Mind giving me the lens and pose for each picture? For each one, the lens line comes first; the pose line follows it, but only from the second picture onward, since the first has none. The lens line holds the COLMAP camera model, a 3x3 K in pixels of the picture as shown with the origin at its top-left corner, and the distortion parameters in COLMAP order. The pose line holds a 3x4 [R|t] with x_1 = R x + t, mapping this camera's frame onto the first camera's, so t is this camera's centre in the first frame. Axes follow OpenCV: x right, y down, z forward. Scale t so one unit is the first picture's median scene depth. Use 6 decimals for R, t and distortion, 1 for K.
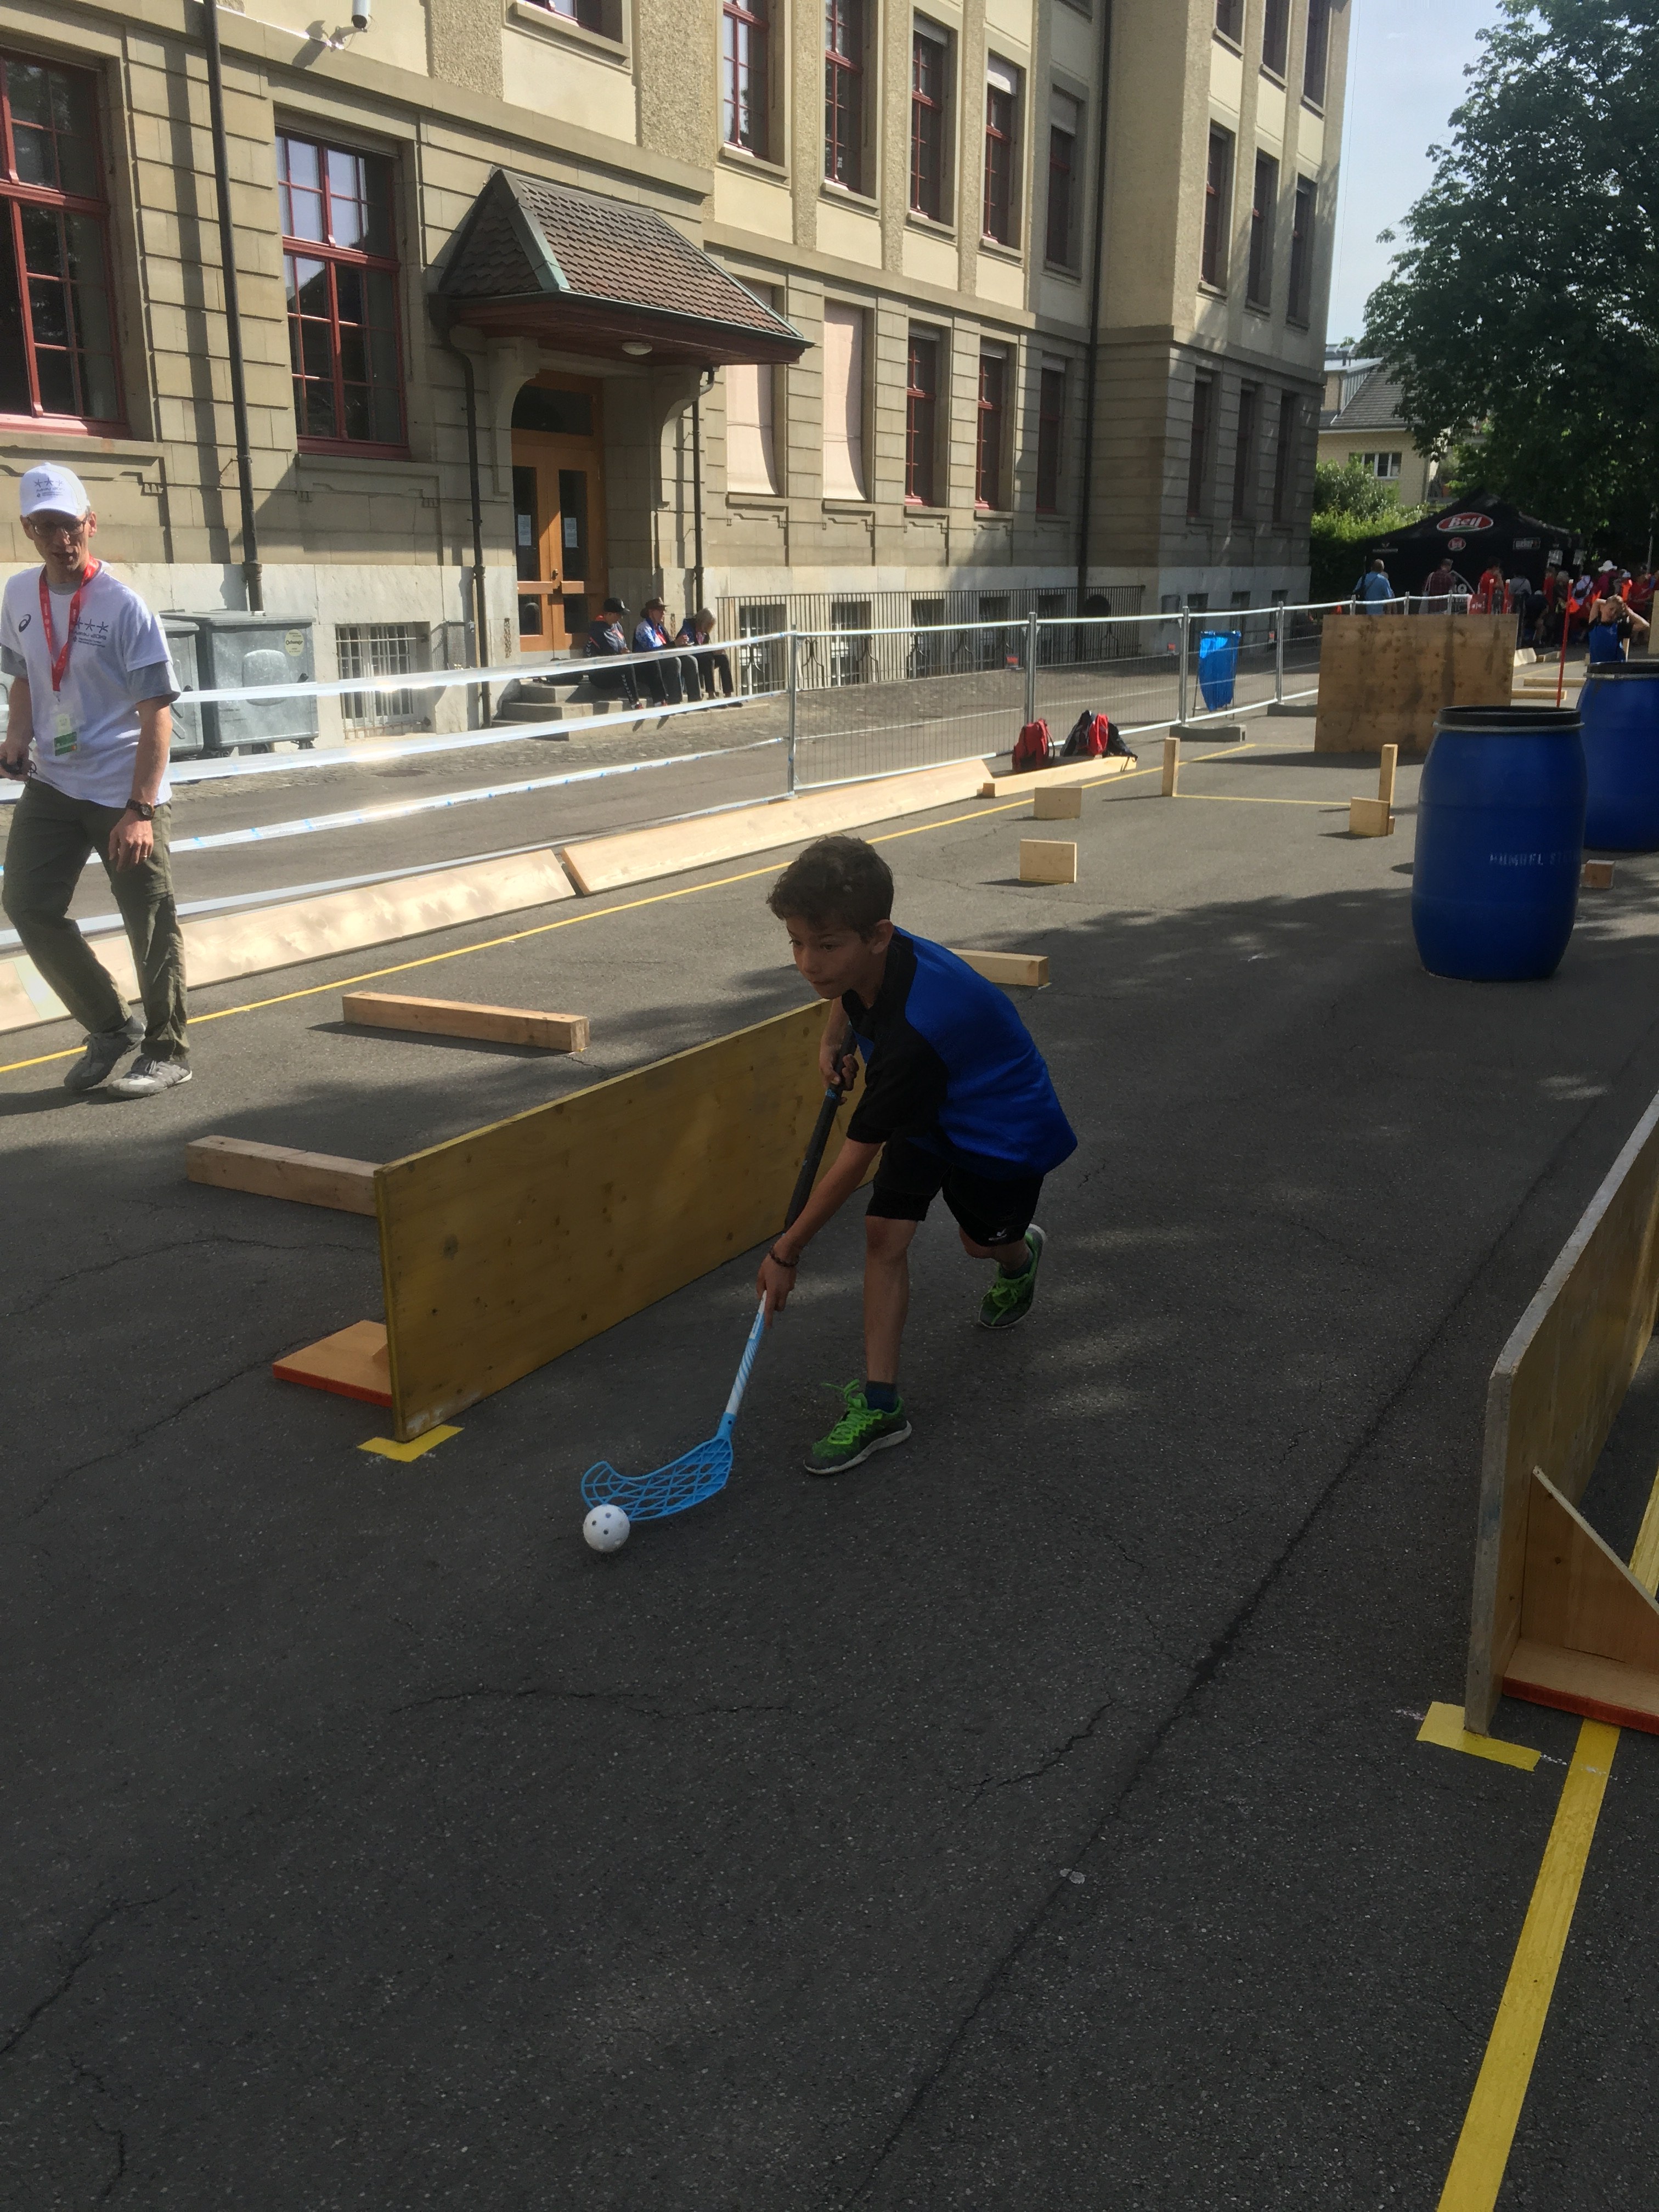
lens RADIAL K [[1896.3, 0, 829.5], [0, 1896.3, 1106.0], [0, 0, 1]] dist [0.051286, -0.114057]
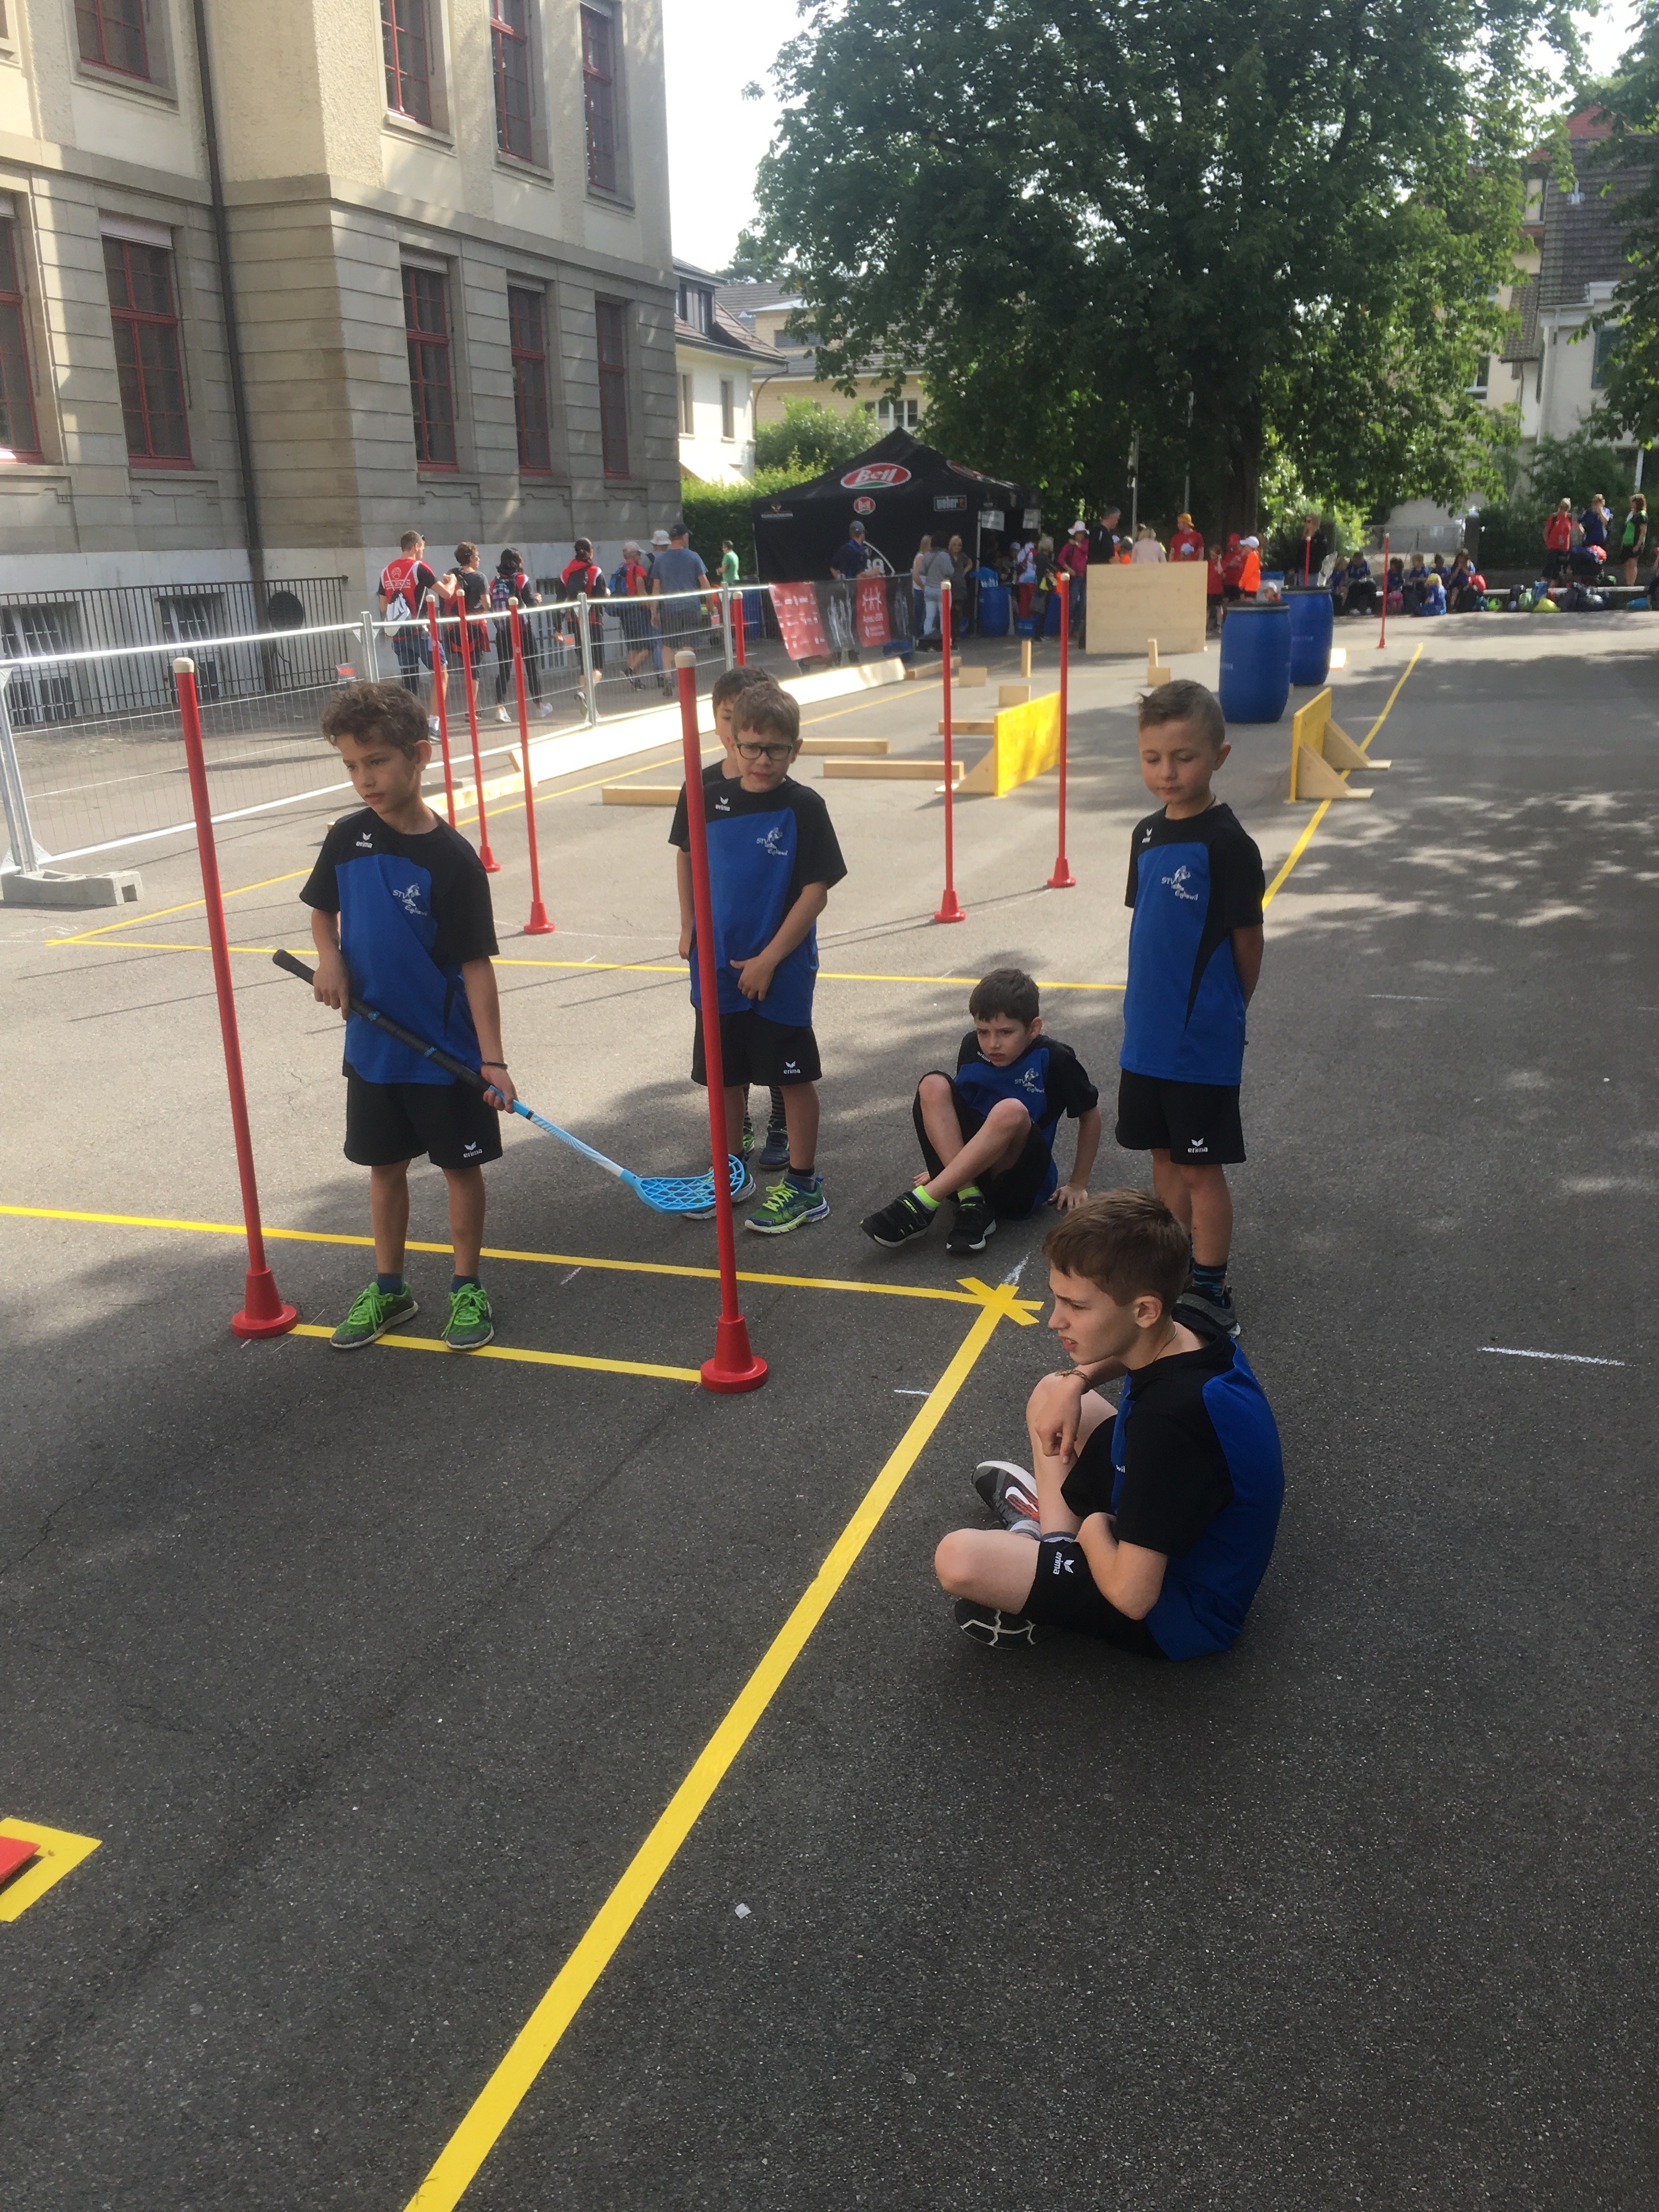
lens RADIAL K [[1903.9, 0, 829.5], [0, 1903.9, 1106.0], [0, 0, 1]] dist [0.055527, -0.111018]
pose [[0.982030, -0.074702, 0.173308, 0.226184], [0.072134, 0.997172, 0.021076, -0.102983], [-0.174393, -0.008196, 0.984642, 0.352897]]
